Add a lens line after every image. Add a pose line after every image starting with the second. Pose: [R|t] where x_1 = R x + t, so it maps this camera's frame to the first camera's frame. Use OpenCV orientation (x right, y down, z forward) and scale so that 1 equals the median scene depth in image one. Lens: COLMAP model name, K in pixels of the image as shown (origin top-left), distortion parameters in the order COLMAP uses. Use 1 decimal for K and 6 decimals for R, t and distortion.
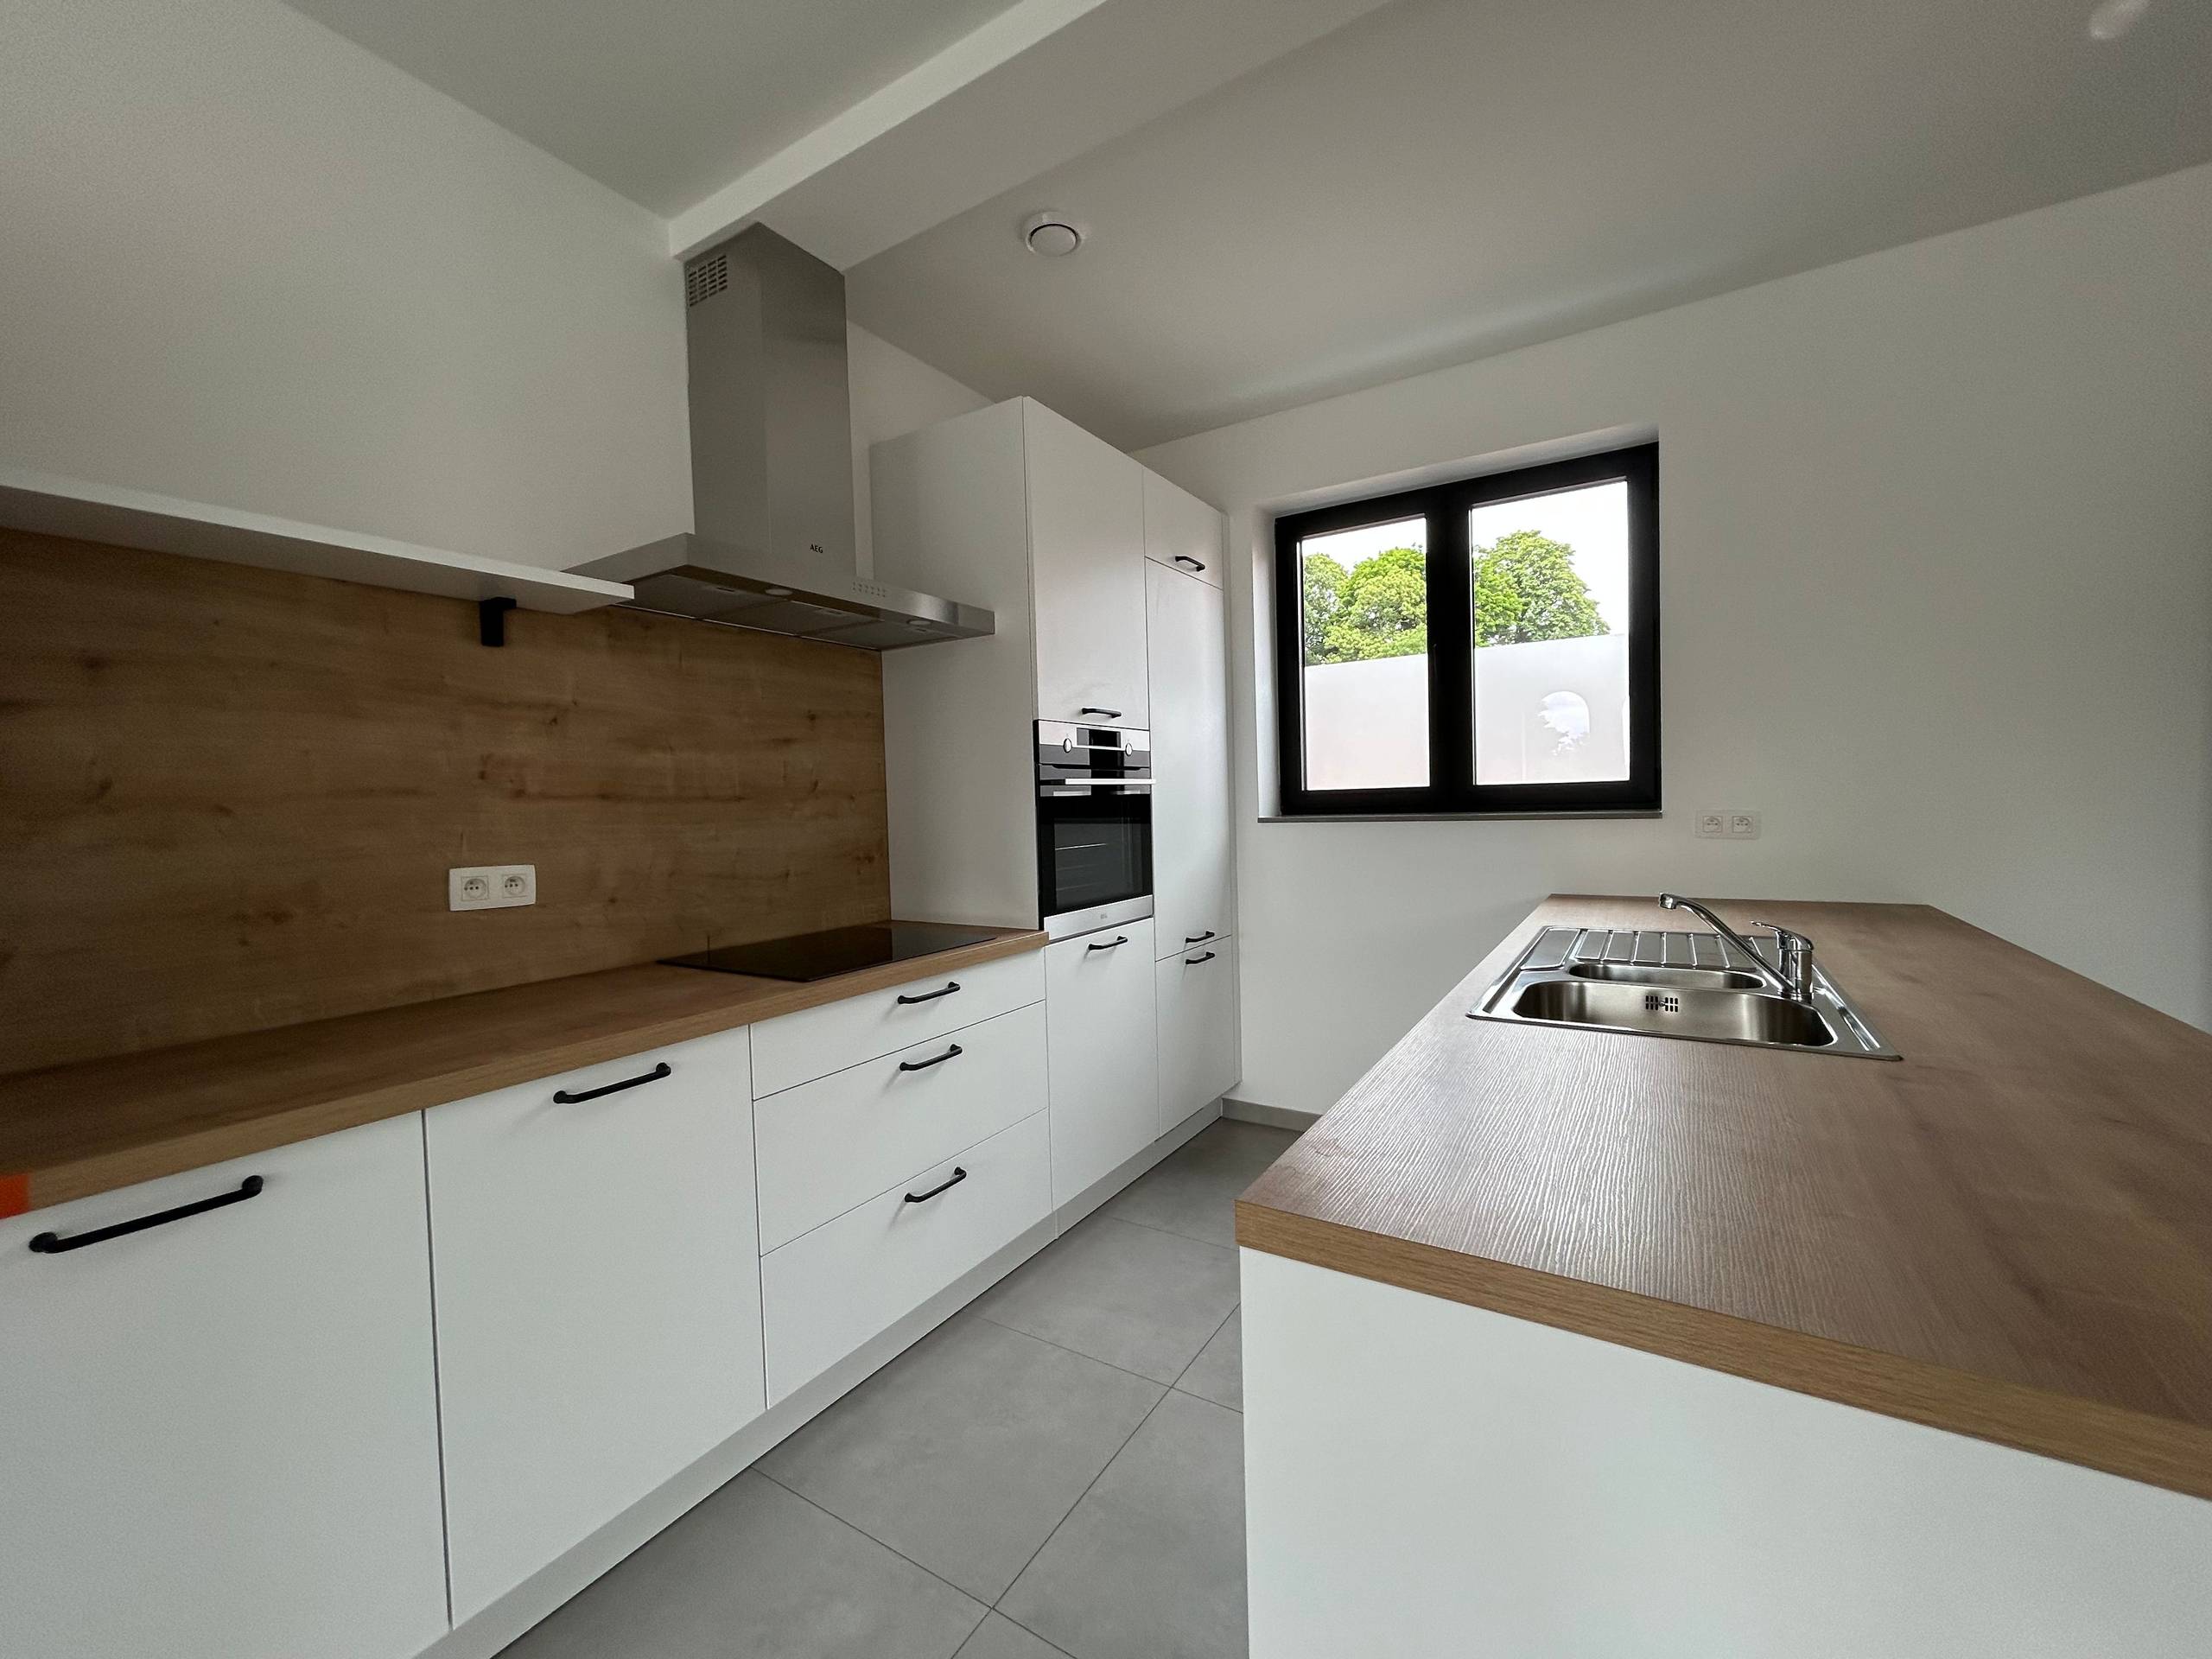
lens RADIAL K [[892.8, 0, 1105.2], [0, 892.8, 824.1], [0, 0, 1]] dist [0.000715, -0.000999]
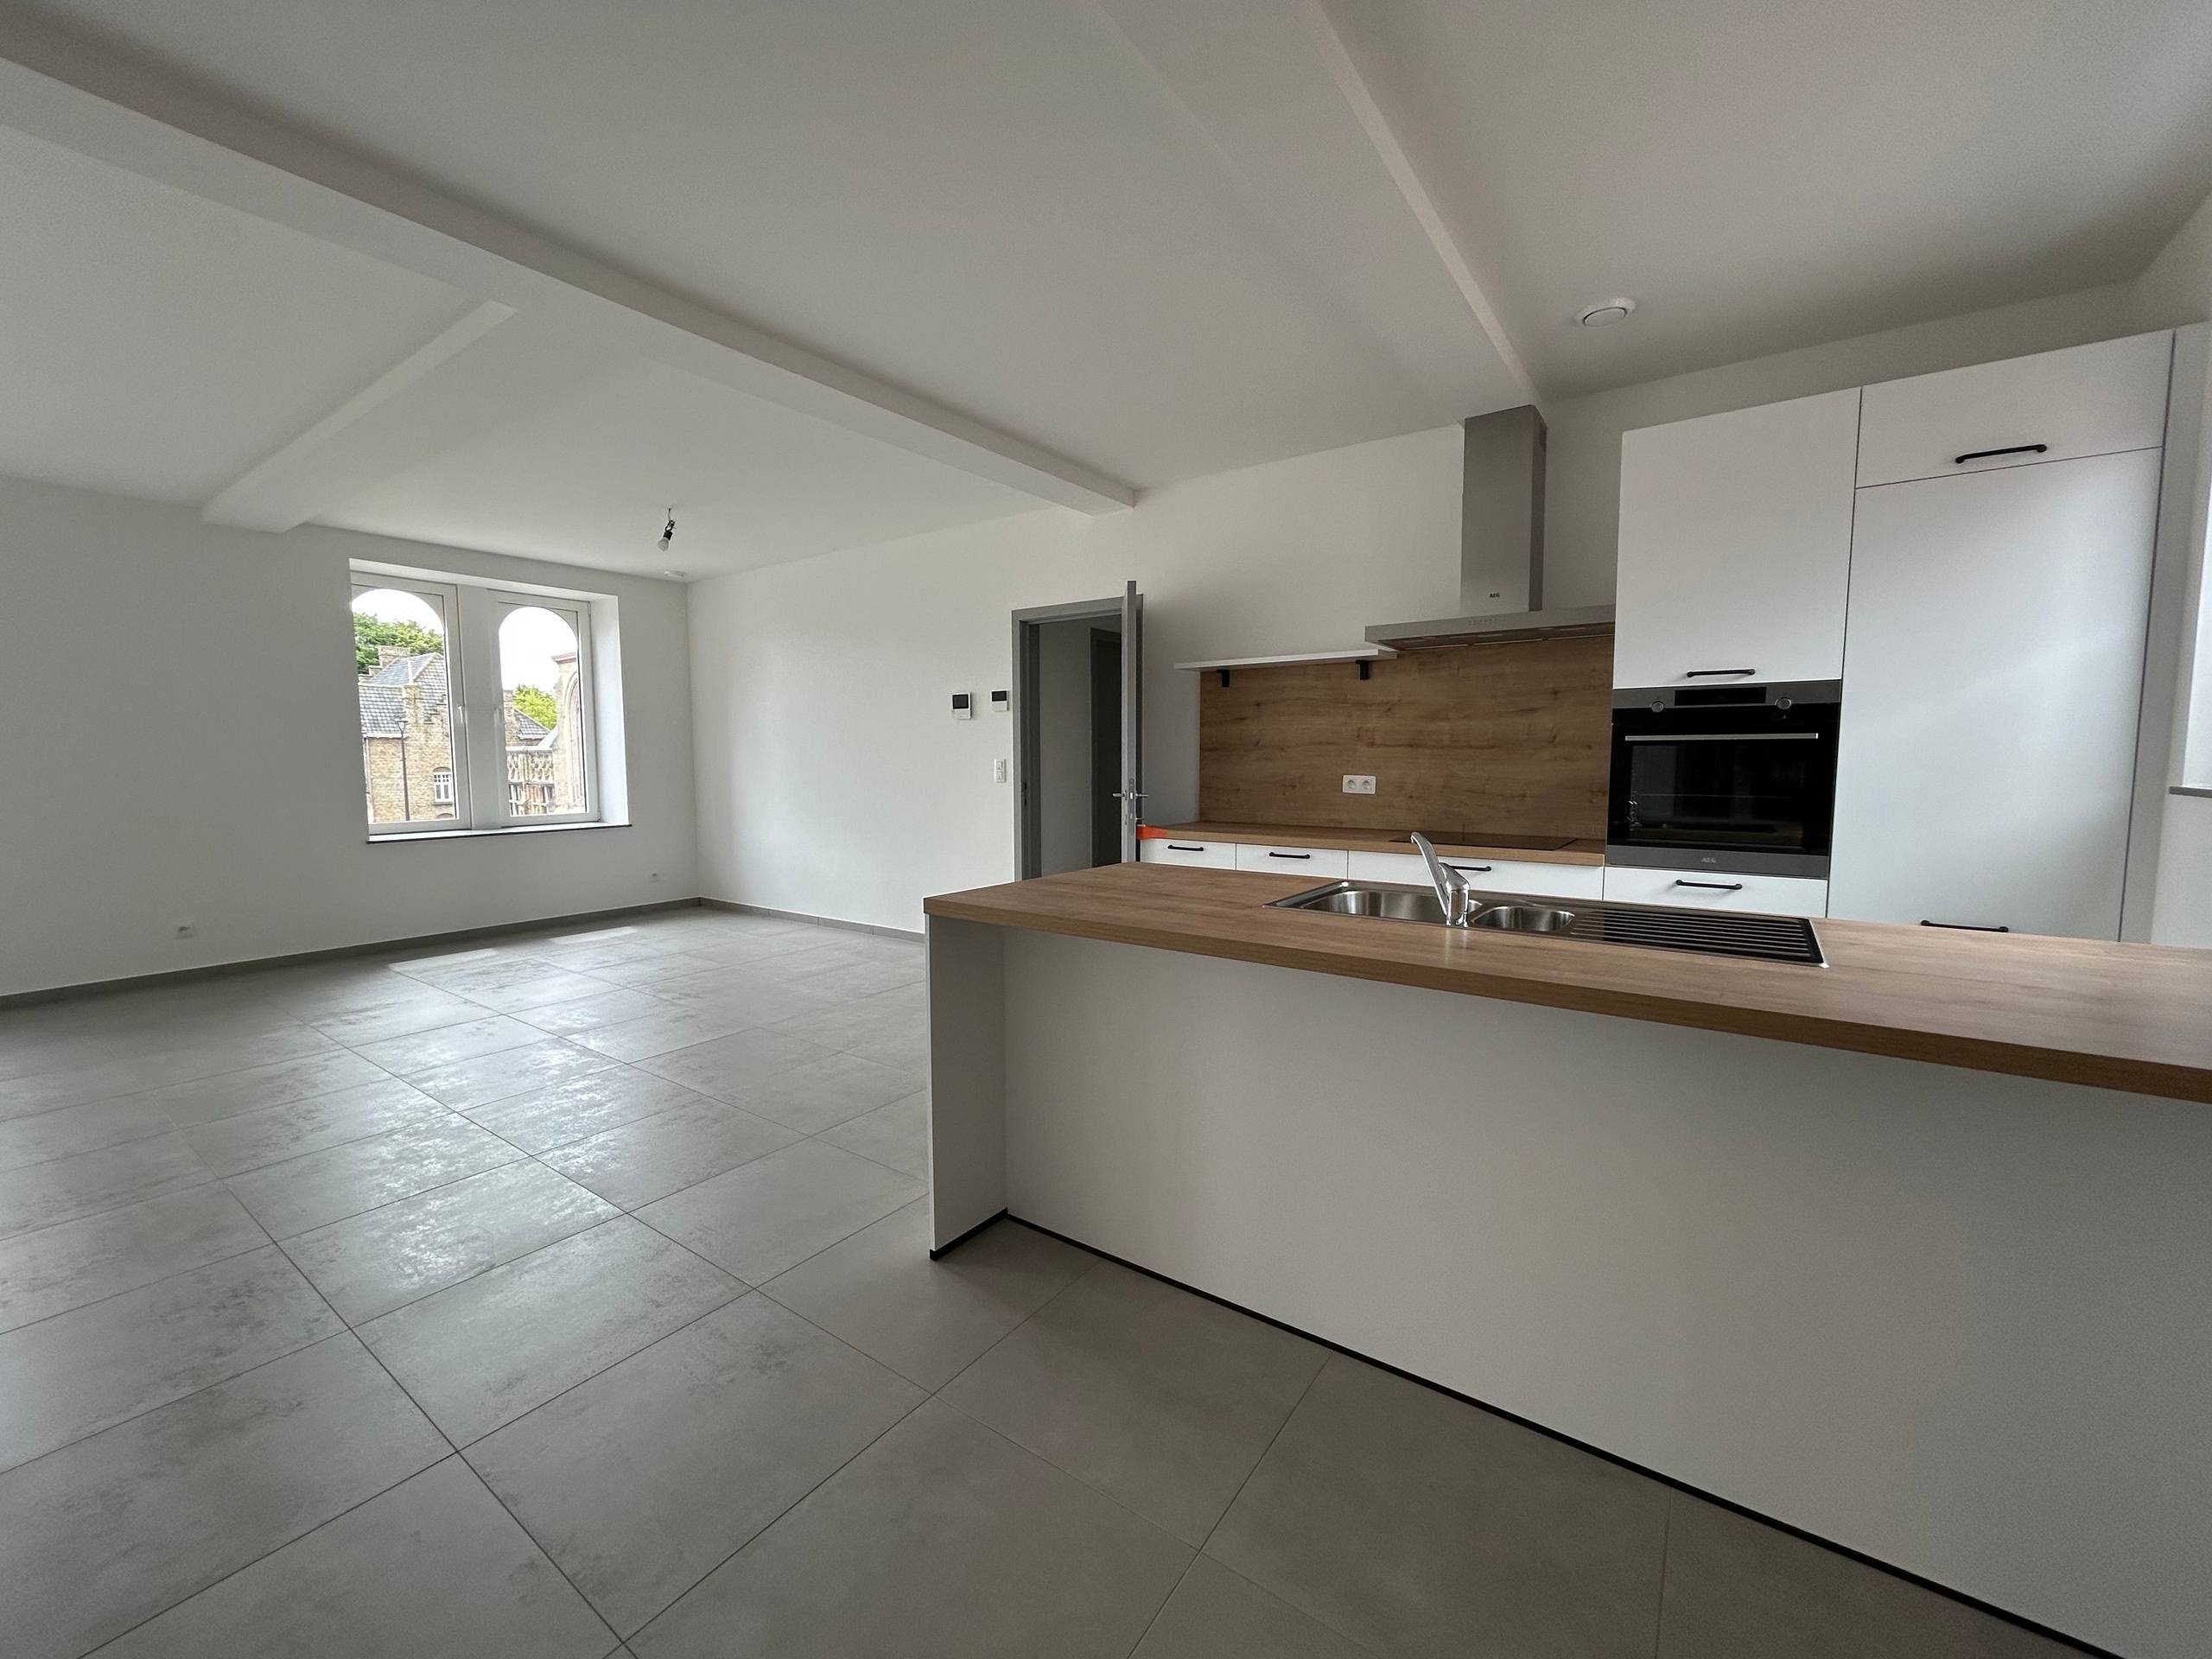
lens RADIAL K [[892.8, 0, 1105.5], [0, 892.8, 816.7], [0, 0, 1]] dist [0.000715, -0.000999]
pose [[-0.065767, 0.098660, -0.992946, 1.517301], [-0.022449, 0.994702, 0.100322, -0.058037], [0.997582, 0.028889, -0.063203, 0.442769]]
